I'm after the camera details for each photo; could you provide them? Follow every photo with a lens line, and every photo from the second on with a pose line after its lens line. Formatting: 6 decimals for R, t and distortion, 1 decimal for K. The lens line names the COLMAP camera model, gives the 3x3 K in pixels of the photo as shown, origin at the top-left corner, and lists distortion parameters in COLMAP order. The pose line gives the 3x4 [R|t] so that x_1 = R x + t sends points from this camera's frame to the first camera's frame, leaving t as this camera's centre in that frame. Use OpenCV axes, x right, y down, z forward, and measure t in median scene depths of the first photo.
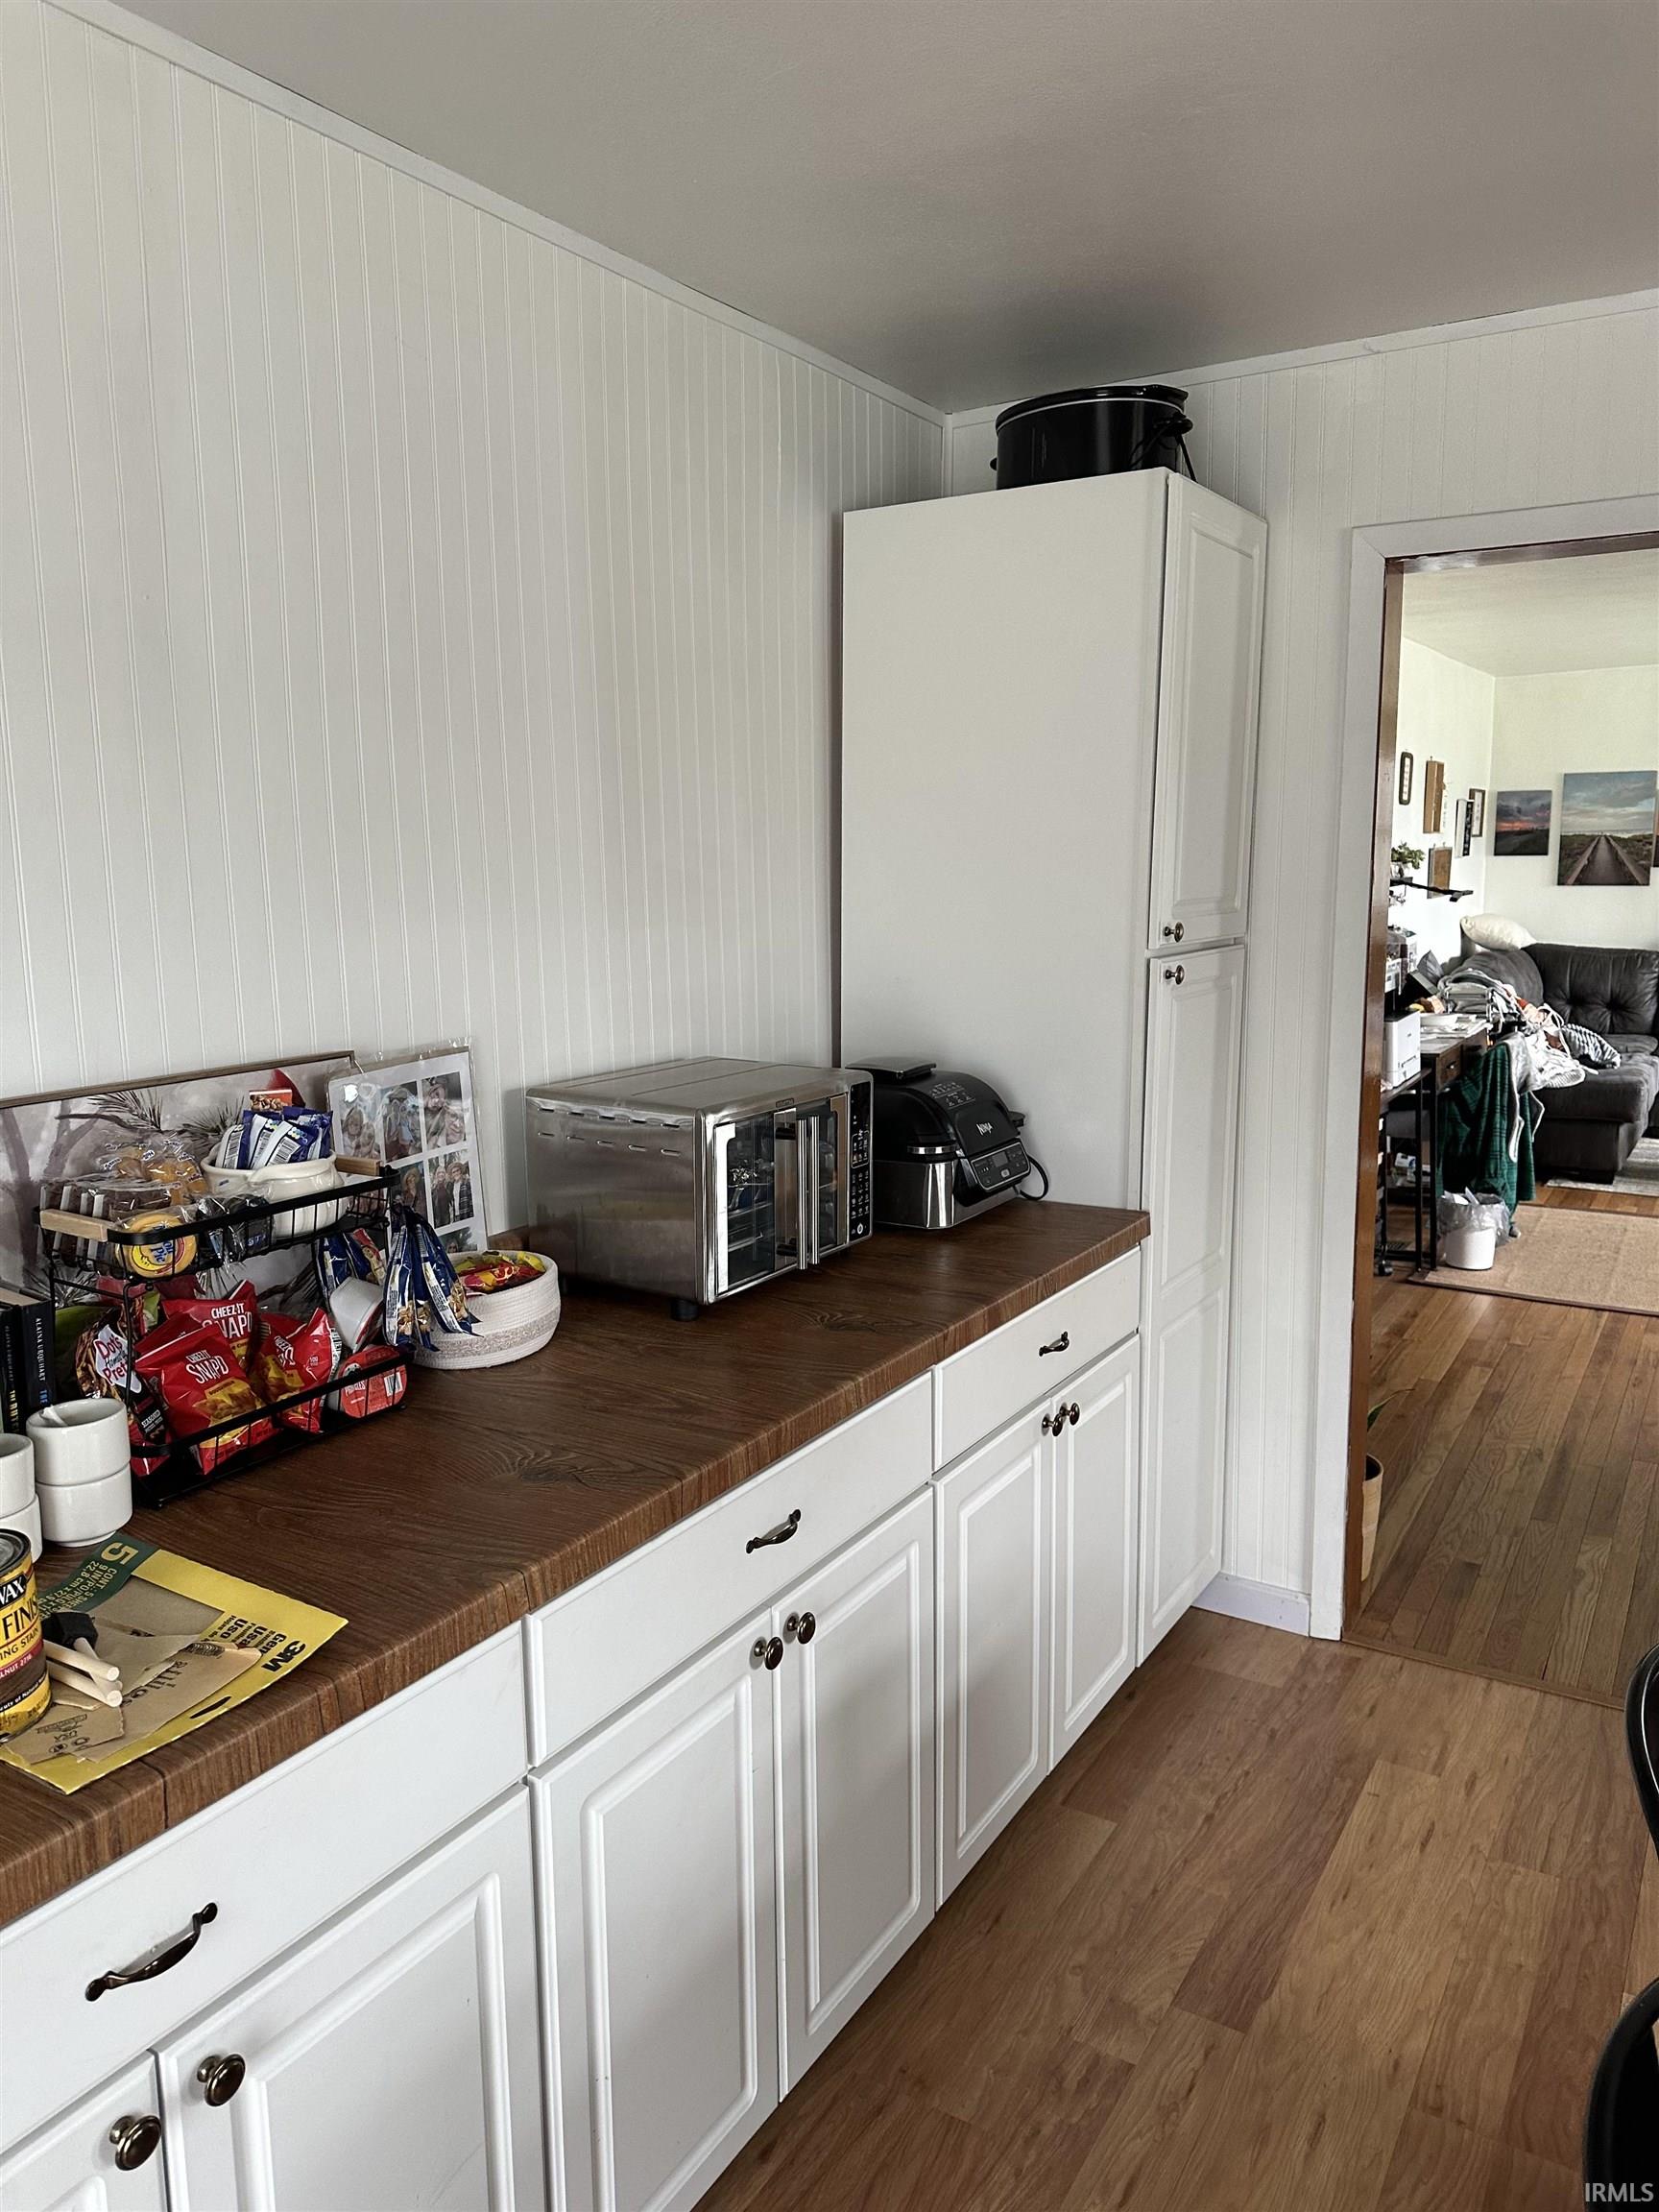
lens RADIAL K [[1532.4, 0, 818.2], [0, 1532.4, 1099.7], [0, 0, 1]] dist [0.160461, -0.316859]
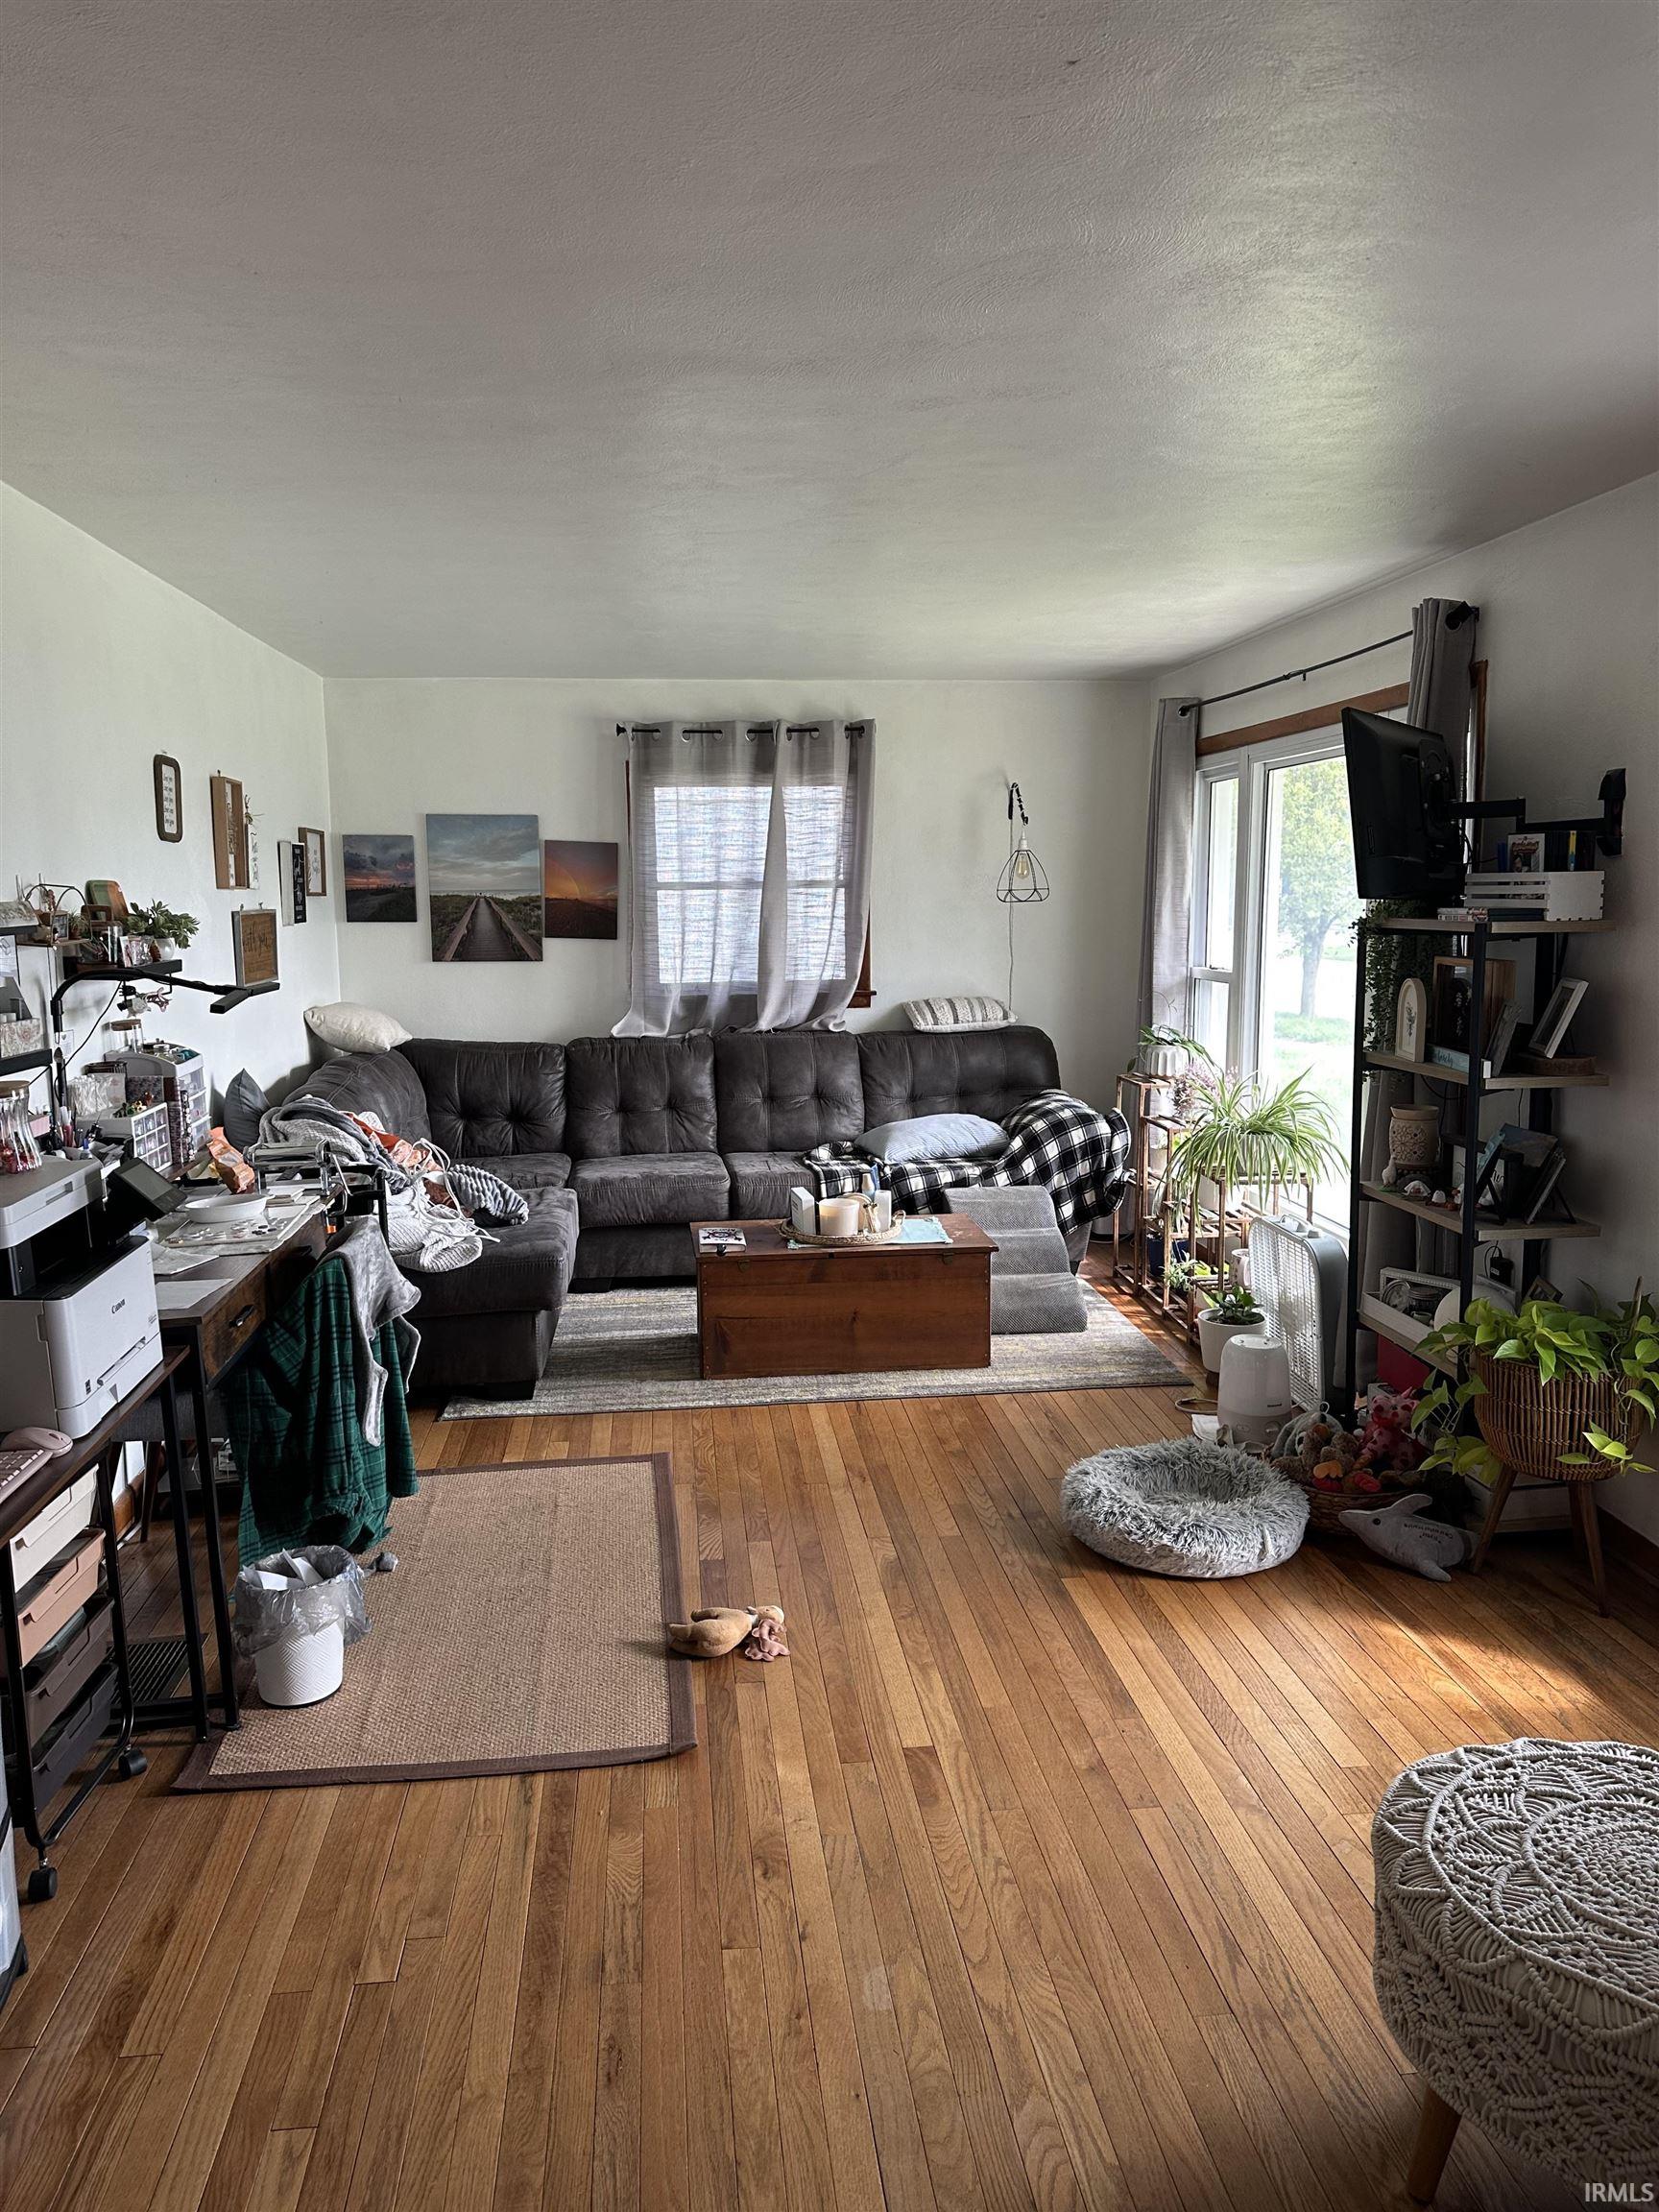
lens RADIAL K [[1532.4, 0, 818.2], [0, 1532.4, 1099.7], [0, 0, 1]] dist [0.160461, -0.316859]
pose [[0.789988, -0.071750, 0.608910, 0.181208], [0.093925, 0.995569, -0.004545, -0.056322], [-0.605885, 0.060782, 0.793227, 0.337264]]
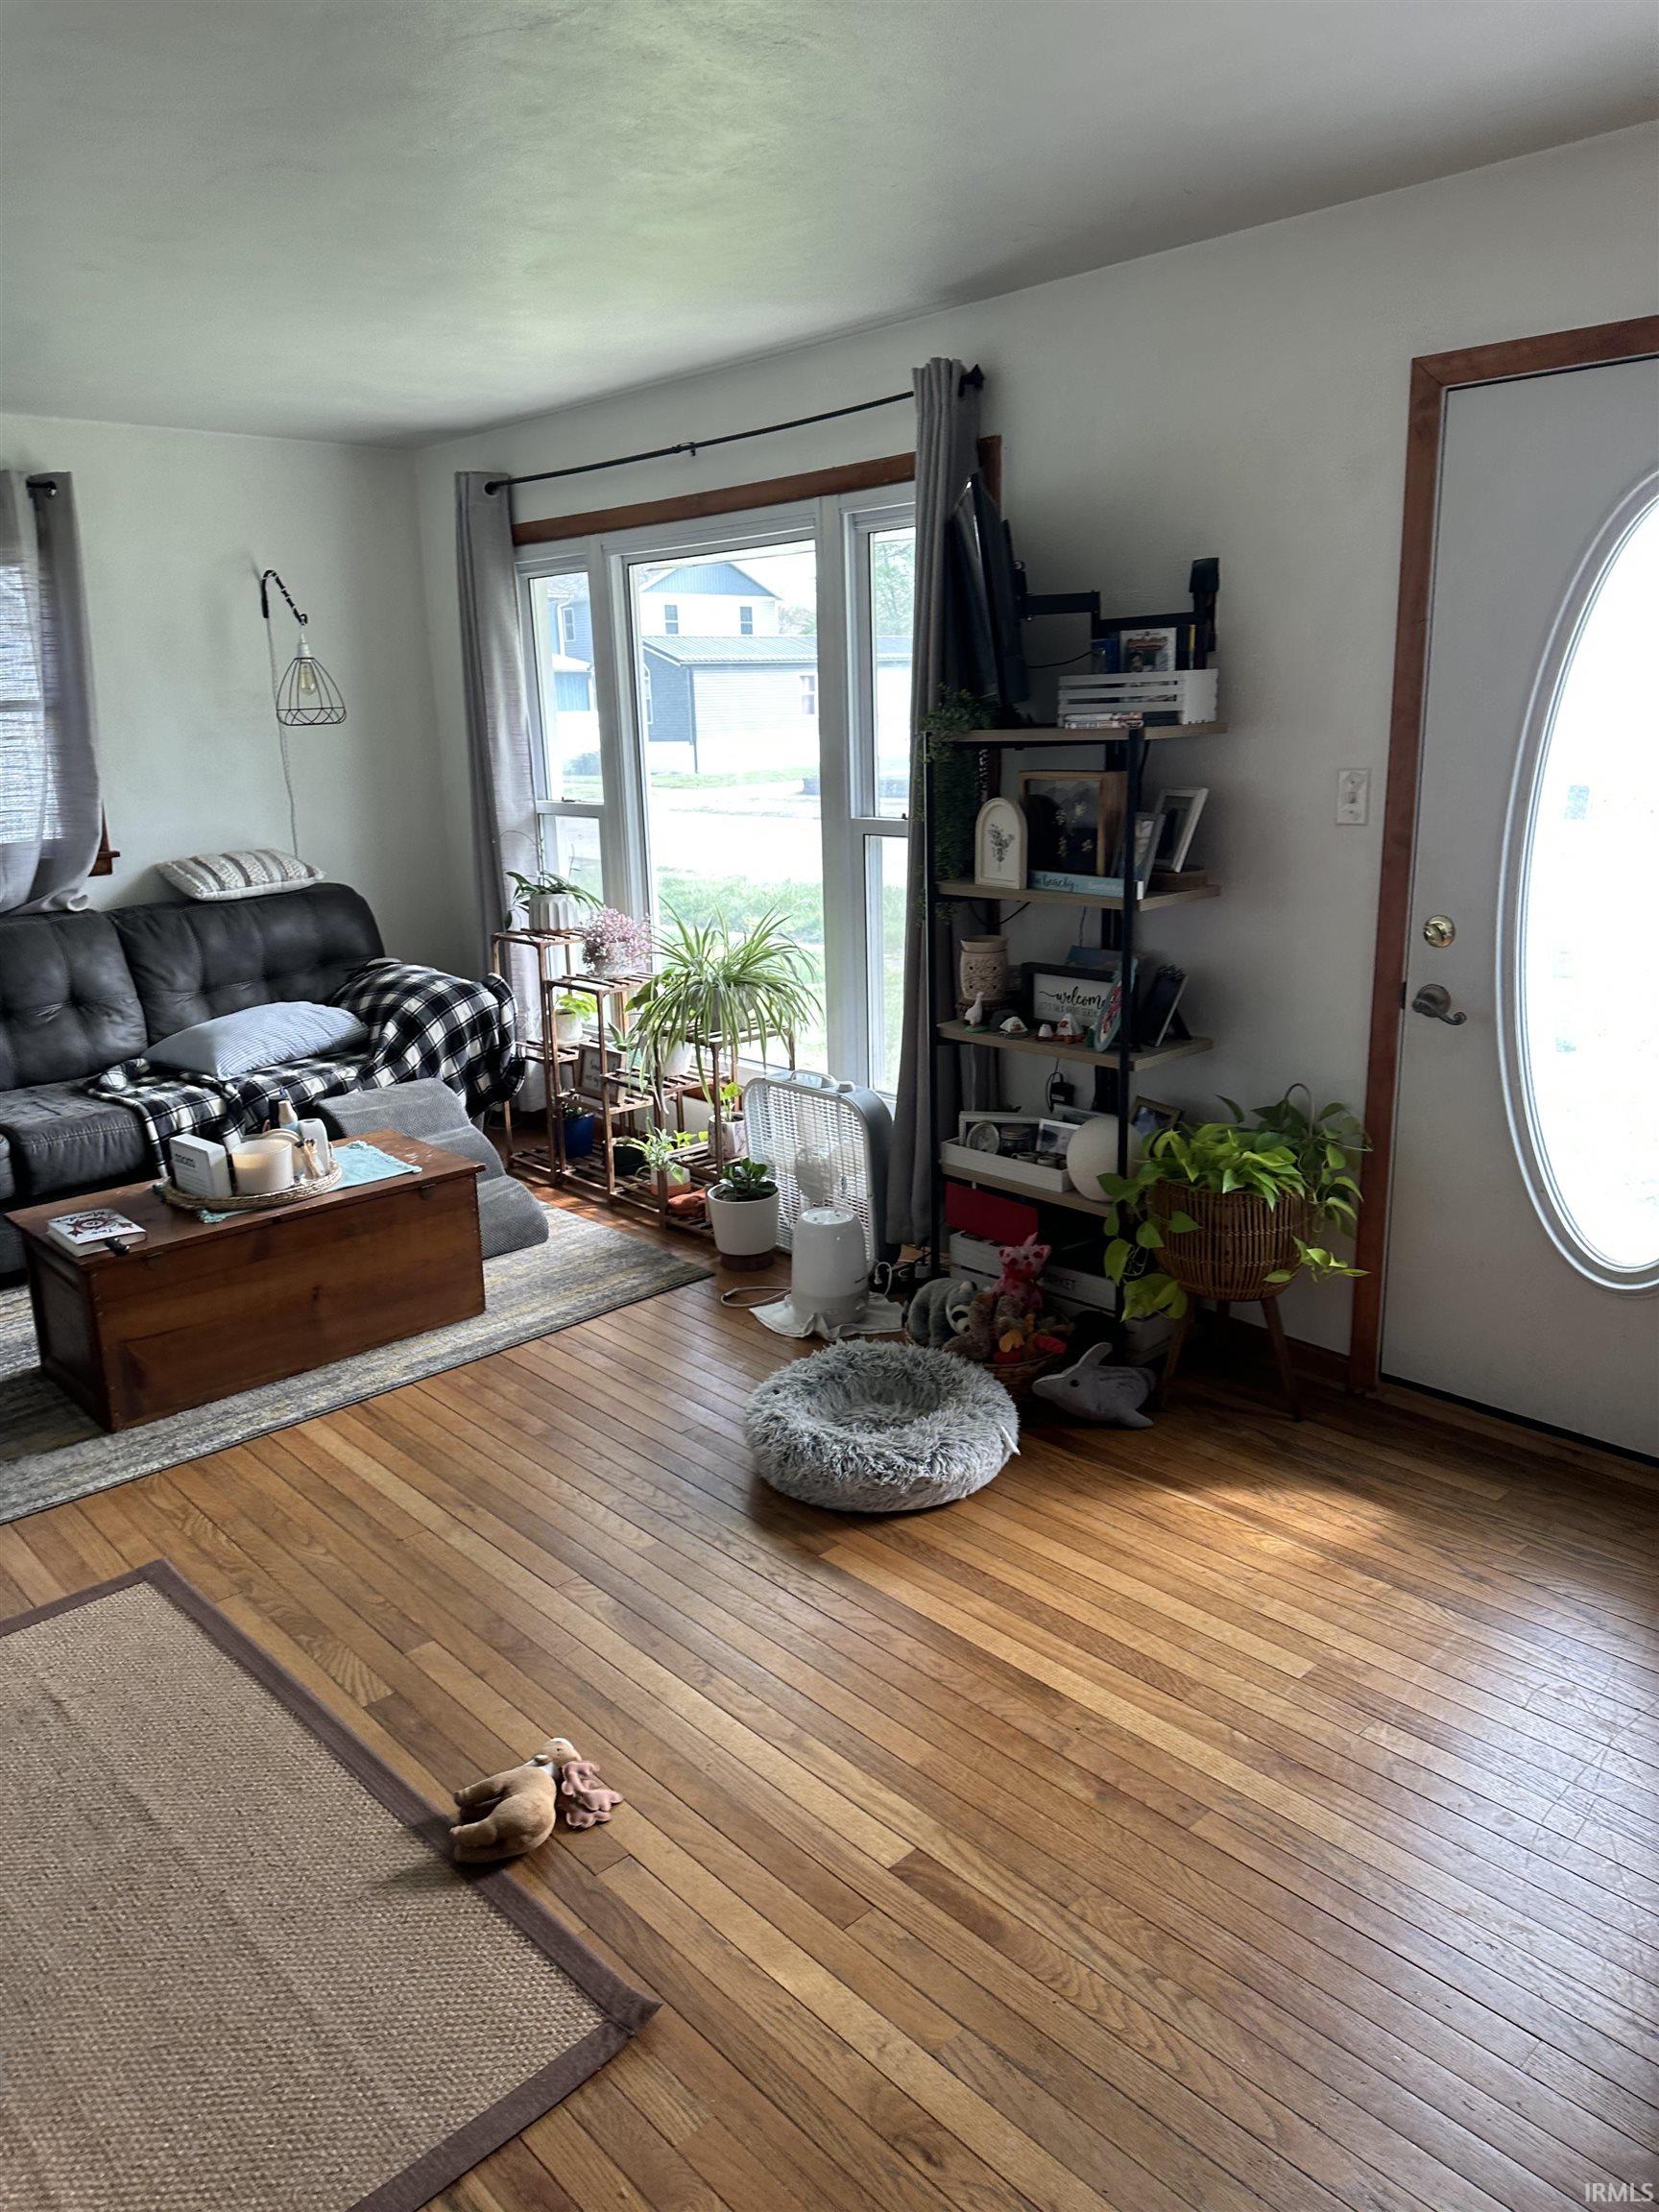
lens RADIAL K [[1532.4, 0, 818.2], [0, 1532.4, 1099.7], [0, 0, 1]] dist [0.160461, -0.316859]
pose [[0.268263, -0.230786, 0.935293, 0.181417], [0.179286, 0.965879, 0.186910, -0.087330], [-0.946516, 0.117544, 0.300486, 0.537856]]
